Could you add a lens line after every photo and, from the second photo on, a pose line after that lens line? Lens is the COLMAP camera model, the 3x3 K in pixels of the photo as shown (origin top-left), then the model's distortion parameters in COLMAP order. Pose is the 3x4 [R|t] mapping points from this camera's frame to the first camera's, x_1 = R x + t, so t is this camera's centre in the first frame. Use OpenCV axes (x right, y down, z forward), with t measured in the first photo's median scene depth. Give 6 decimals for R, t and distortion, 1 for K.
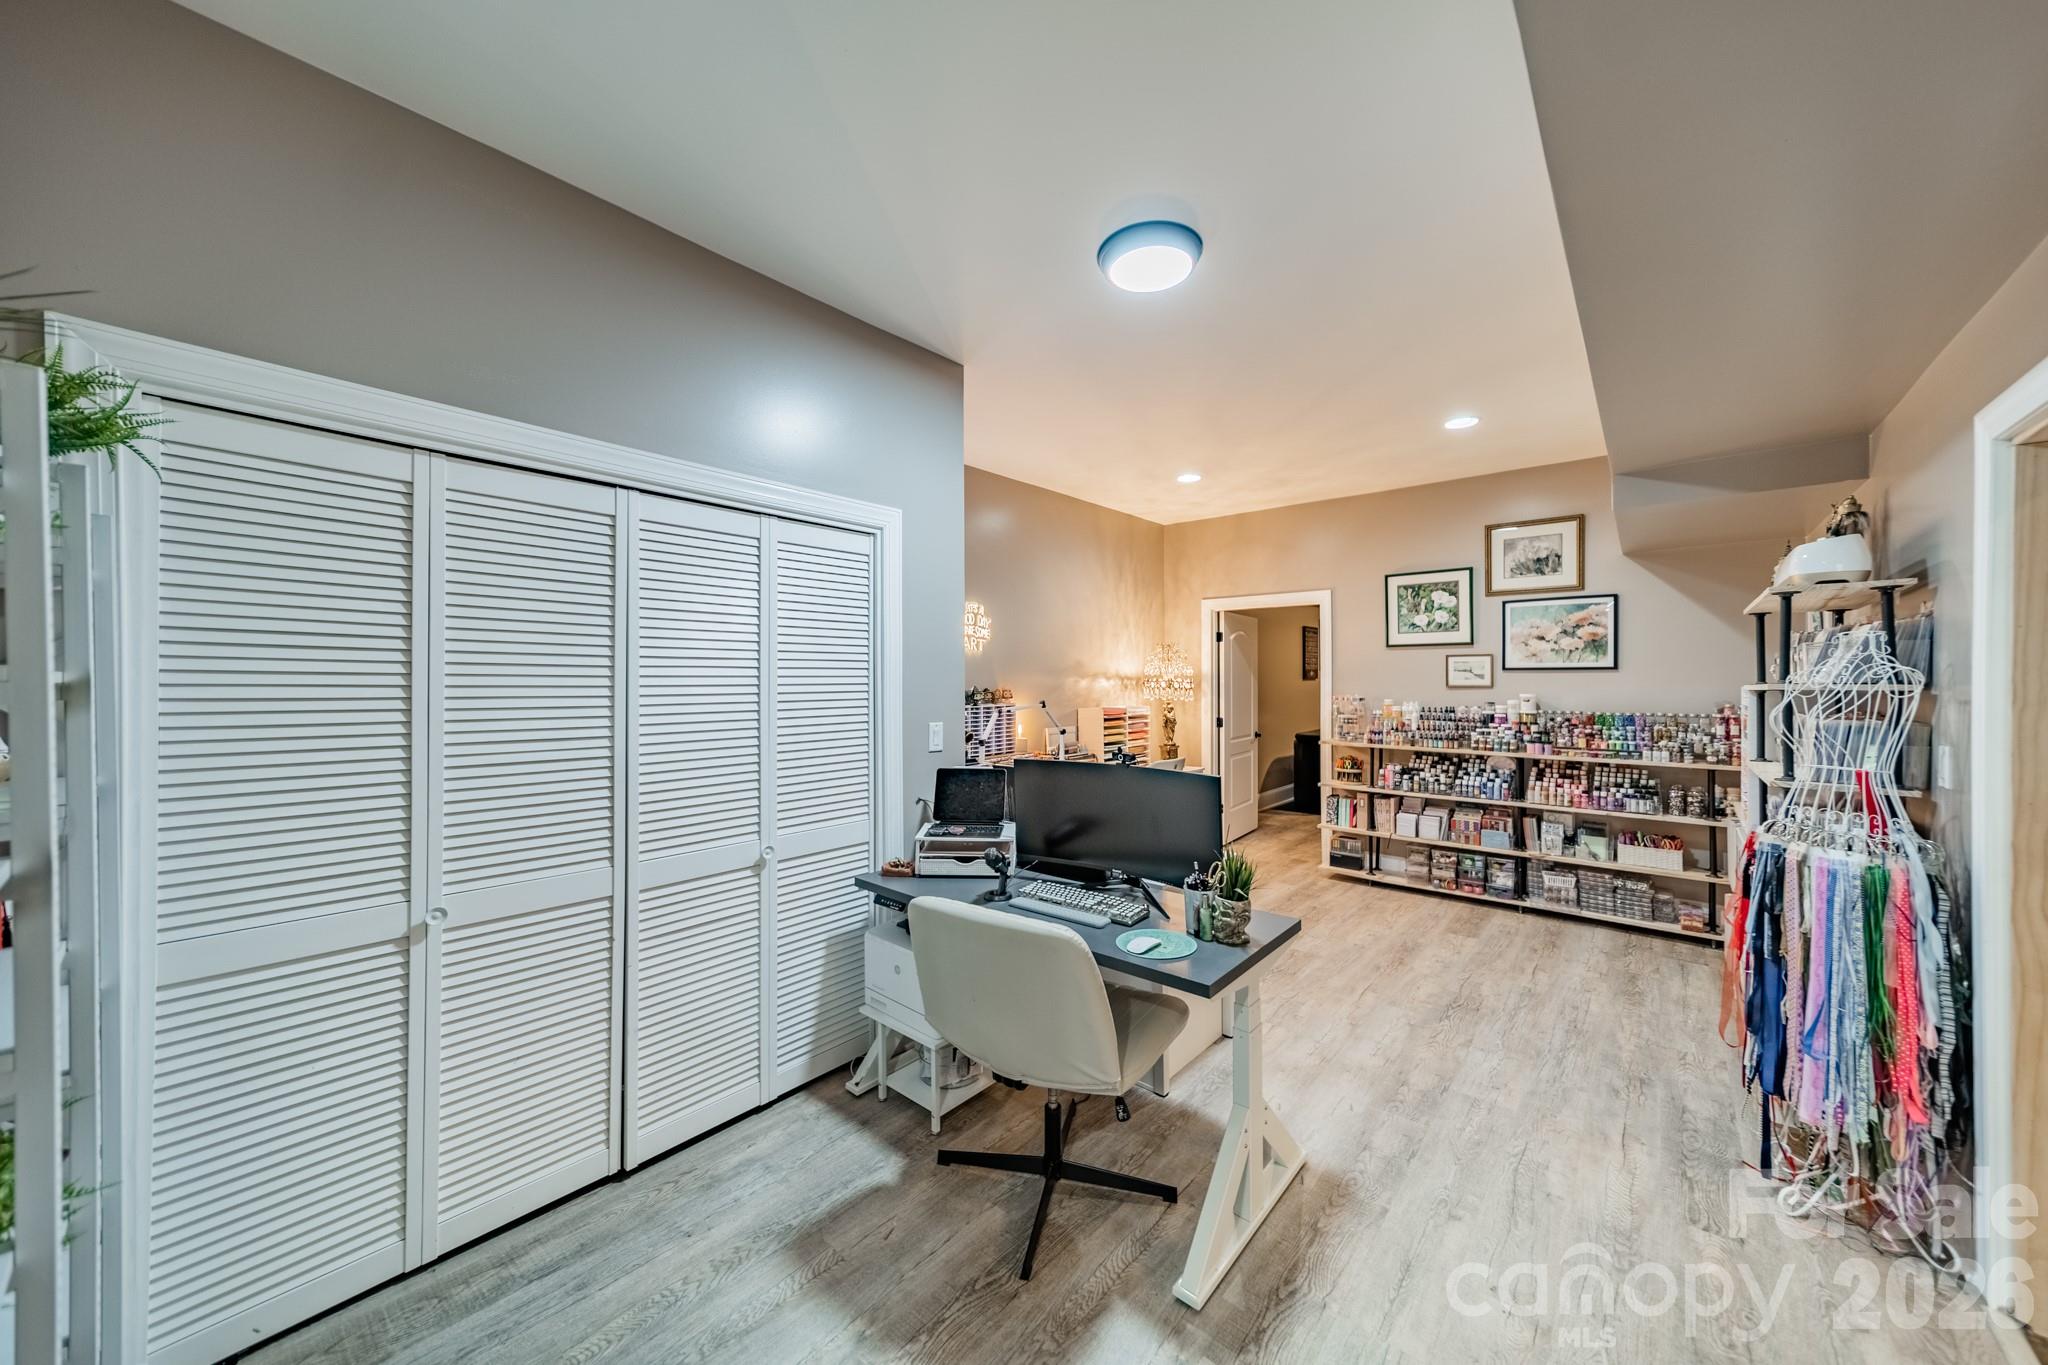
lens RADIAL K [[719.4, 0, 1024.0], [0, 719.4, 682.5], [0, 0, 1]] dist [0.008239, 0.000240]
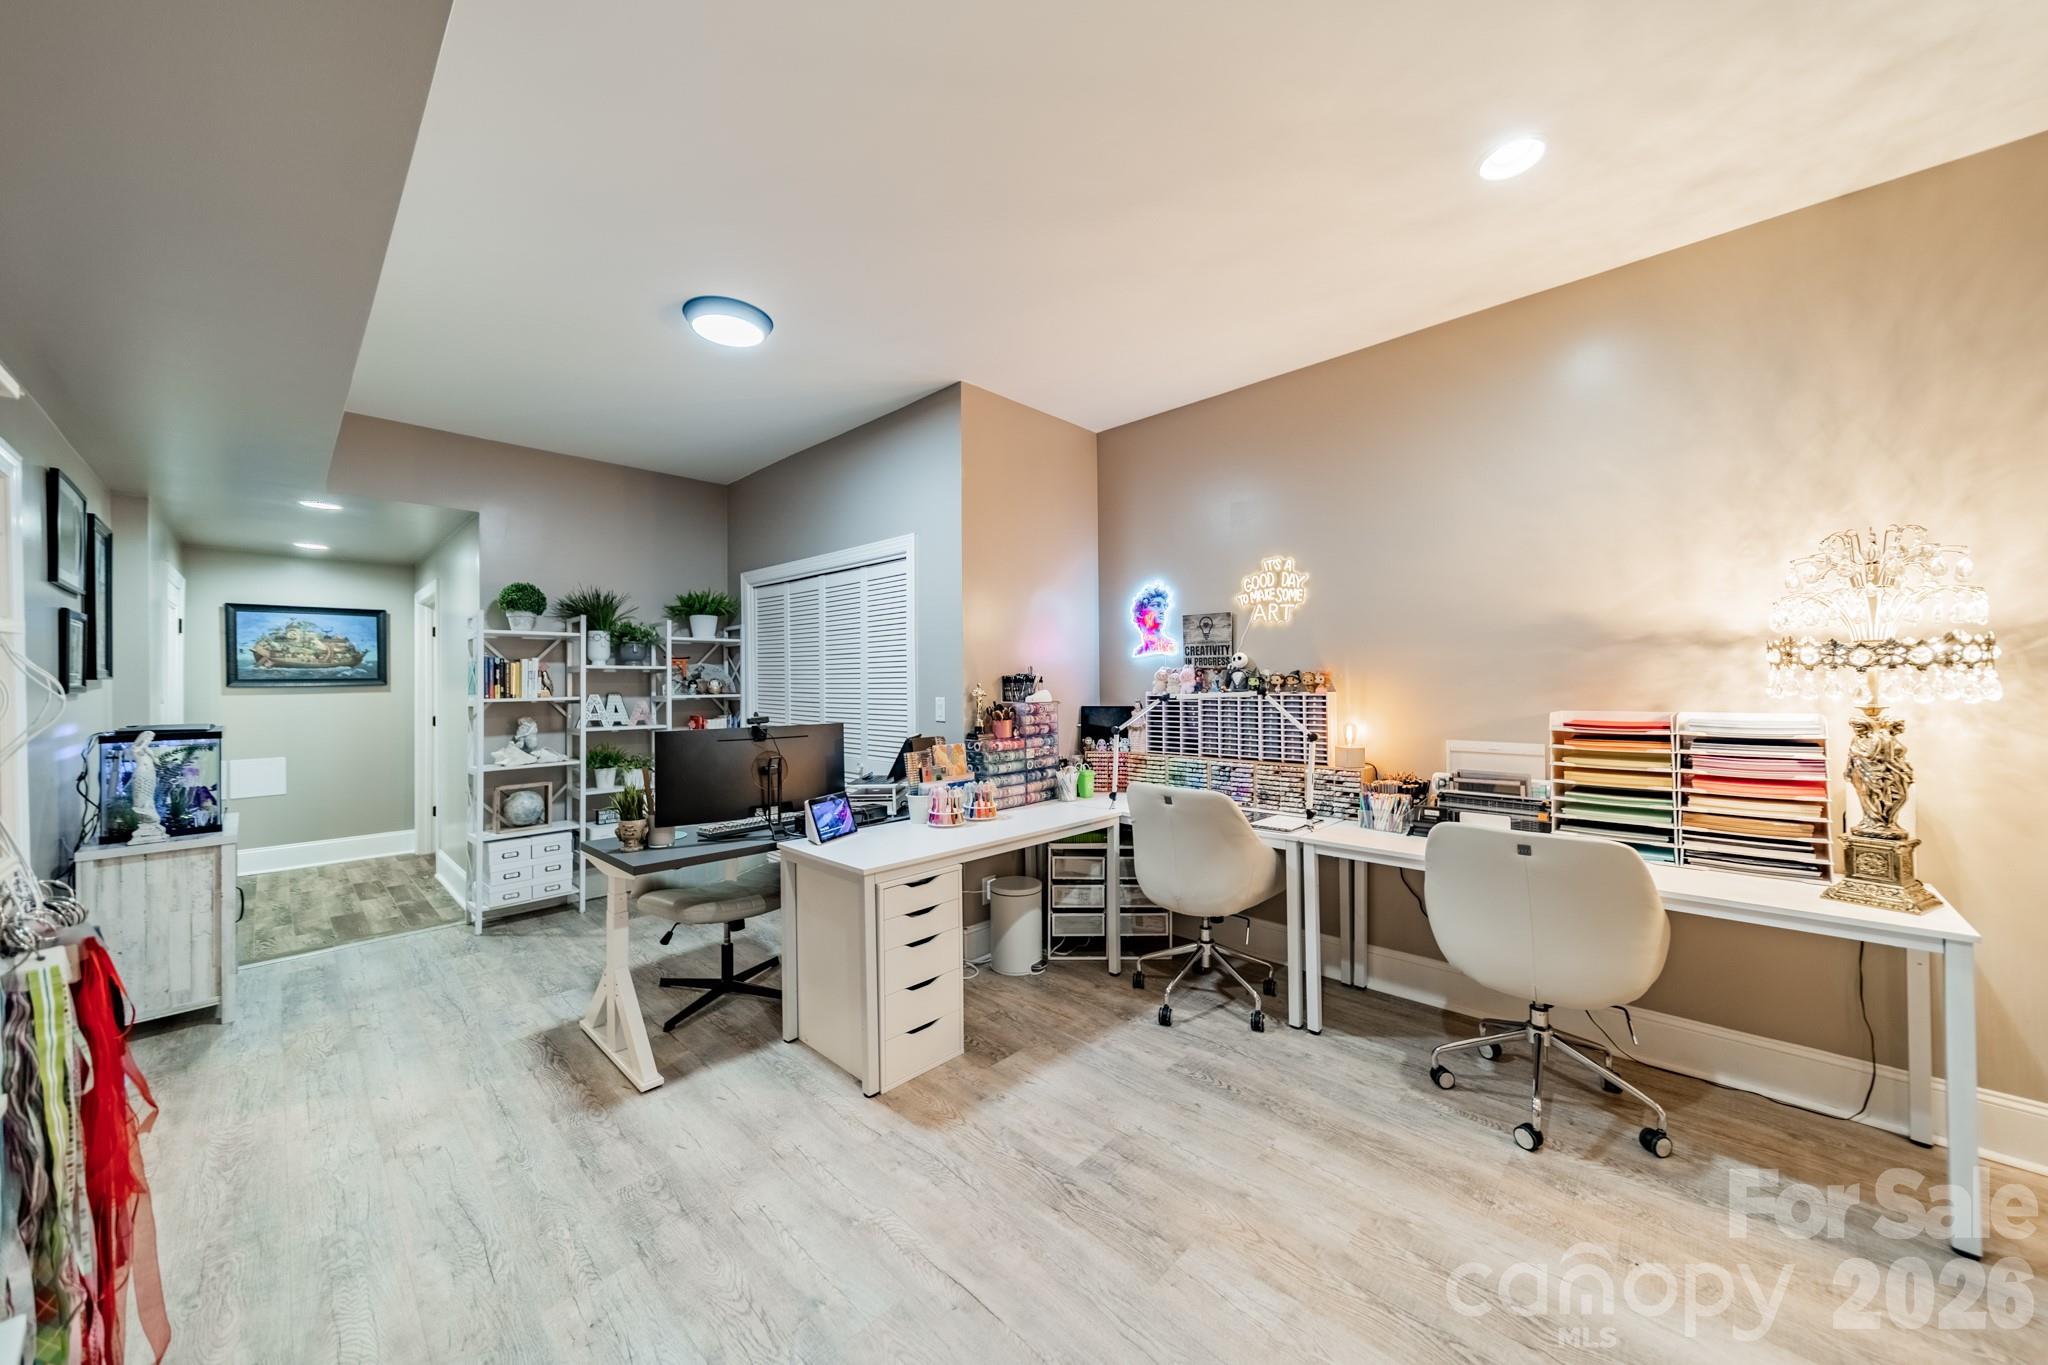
lens RADIAL K [[719.4, 0, 1024.0], [0, 719.4, 682.5], [0, 0, 1]] dist [0.008239, 0.000240]
pose [[-0.048825, -0.001183, -0.998807, 1.203133], [0.000994, 0.999999, -0.001233, 0.035215], [0.998807, -0.001053, -0.048824, 1.350513]]
